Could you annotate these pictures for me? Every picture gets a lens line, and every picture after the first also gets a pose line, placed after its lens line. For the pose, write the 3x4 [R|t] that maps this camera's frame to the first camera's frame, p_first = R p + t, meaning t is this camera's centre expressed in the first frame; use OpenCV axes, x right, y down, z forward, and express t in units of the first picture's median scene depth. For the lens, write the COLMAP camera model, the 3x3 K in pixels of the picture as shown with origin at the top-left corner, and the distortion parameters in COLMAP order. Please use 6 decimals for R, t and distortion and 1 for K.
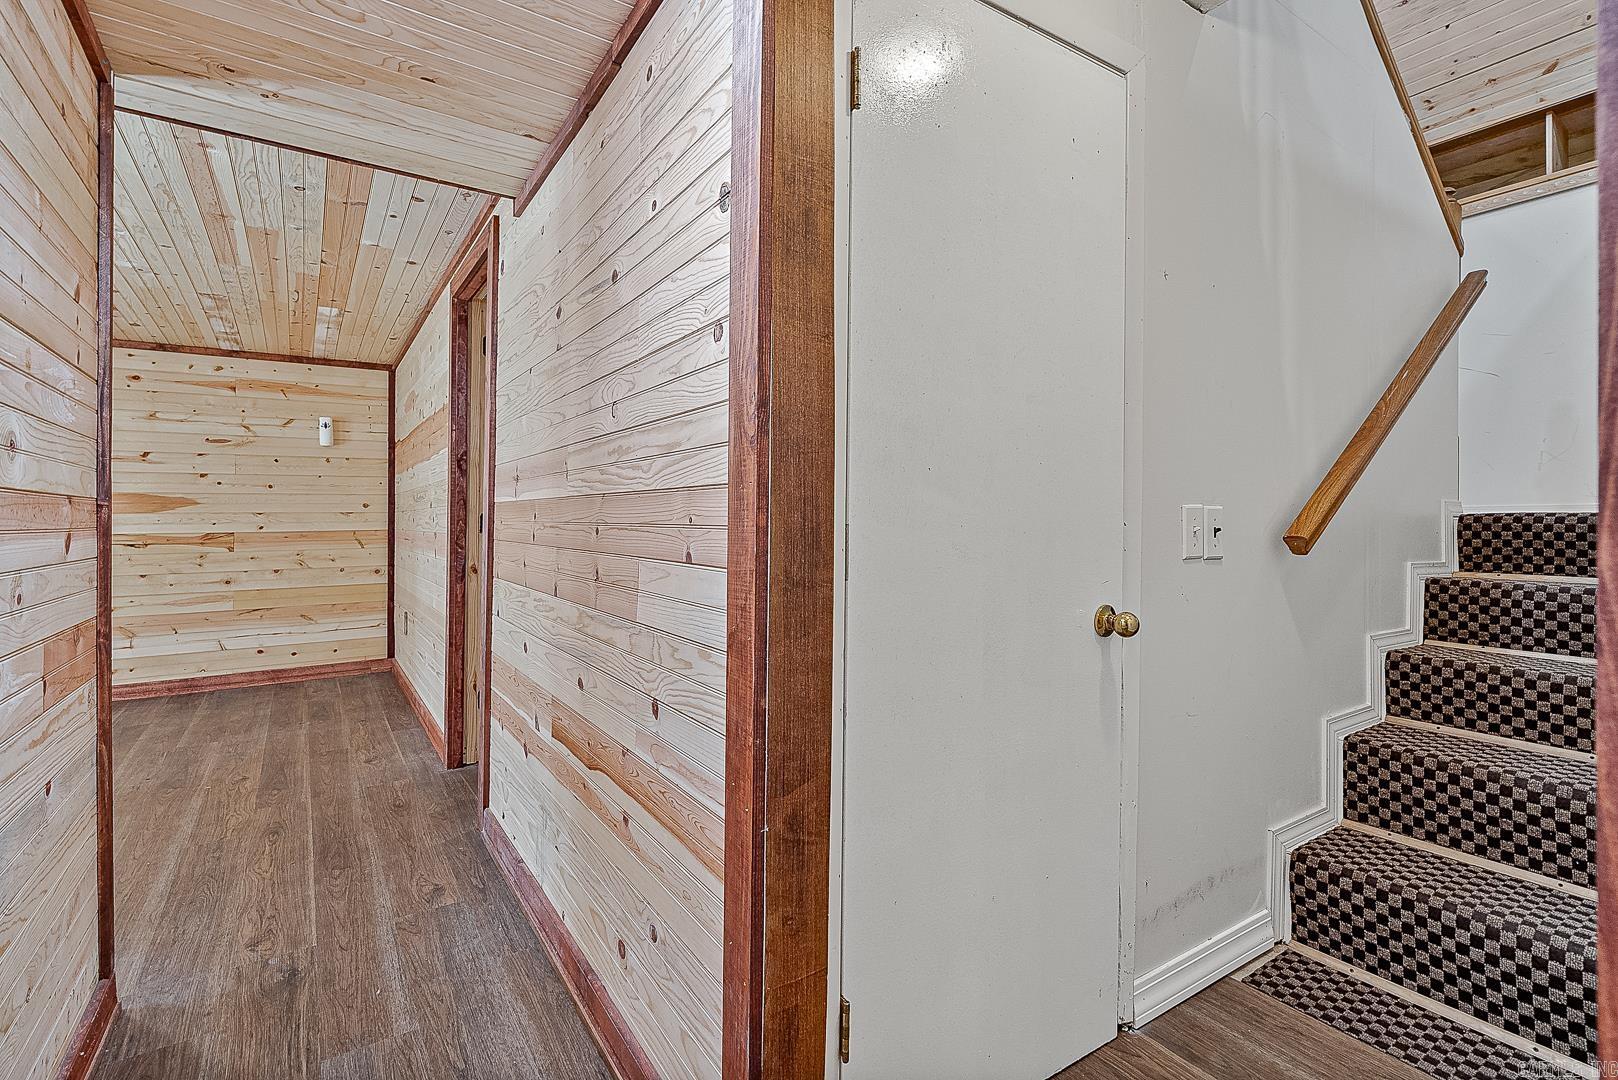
lens RADIAL K [[757.8, 0, 801.5], [0, 757.8, 498.4], [0, 0, 1]] dist [-0.004253, 0.001675]
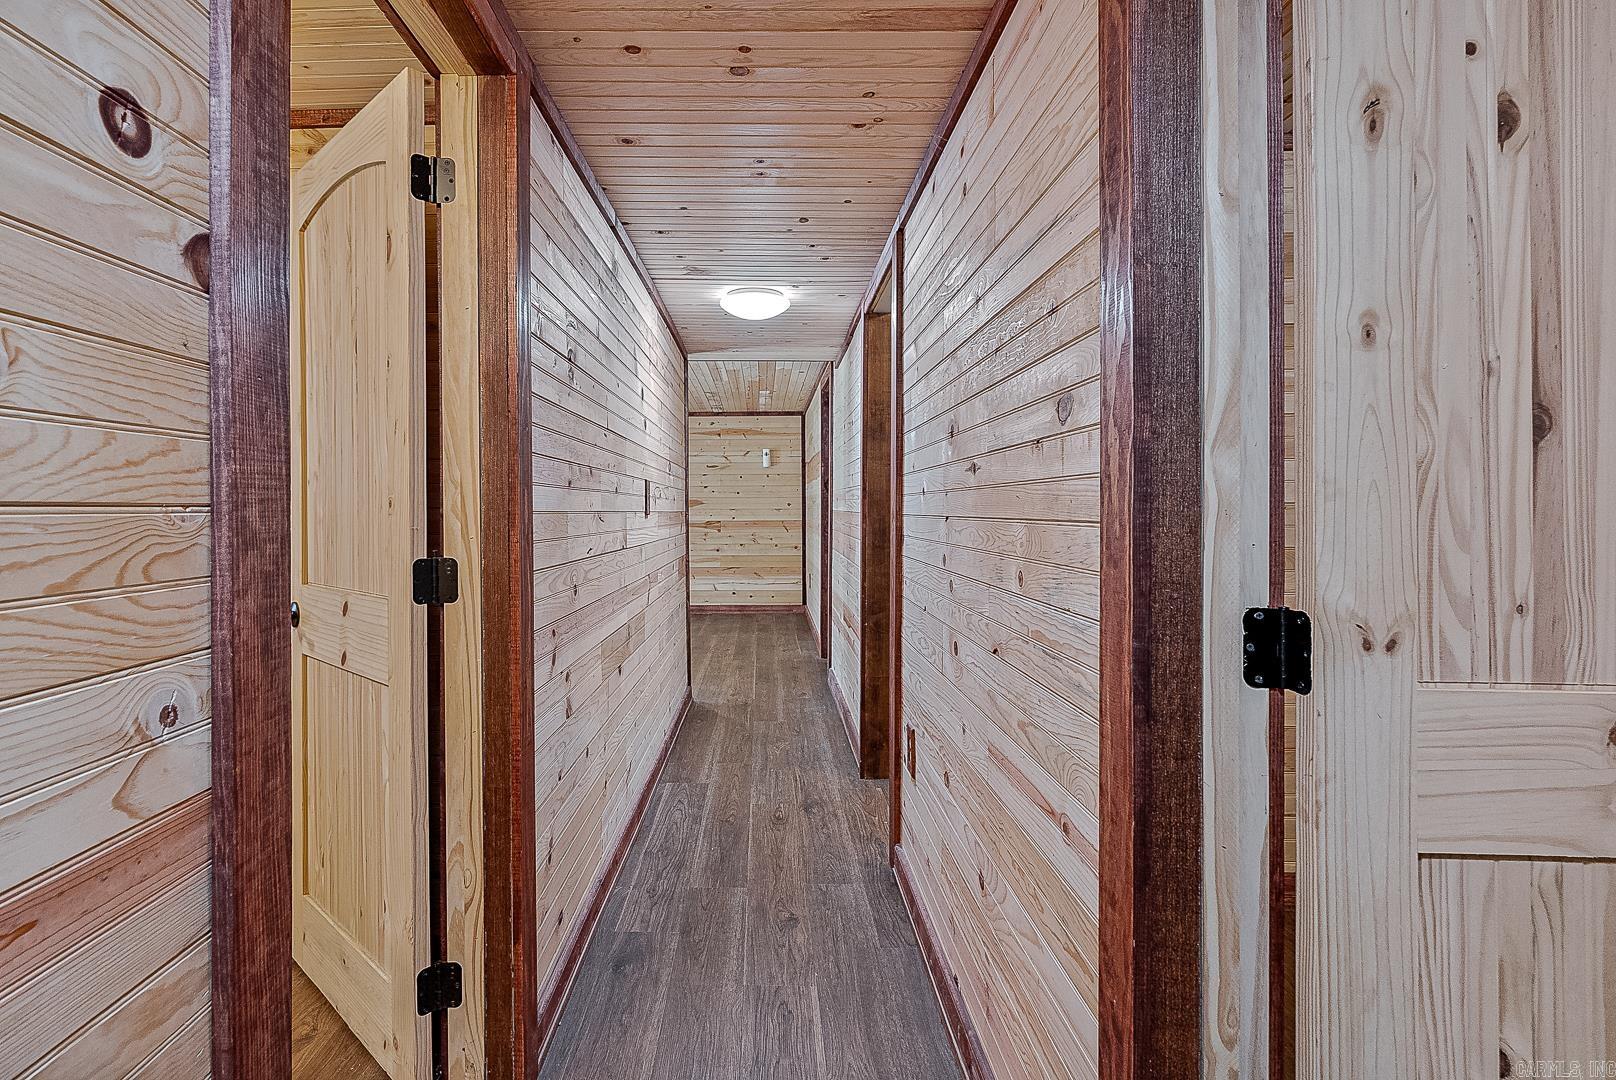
lens RADIAL K [[756.9, 0, 769.3], [0, 756.9, 500.7], [0, 0, 1]] dist [-0.004253, 0.001675]
pose [[0.840405, 0.001216, -0.541957, 0.314370], [0.008344, 0.999850, 0.015182, -0.030242], [0.541895, -0.017281, 0.840269, -0.441132]]
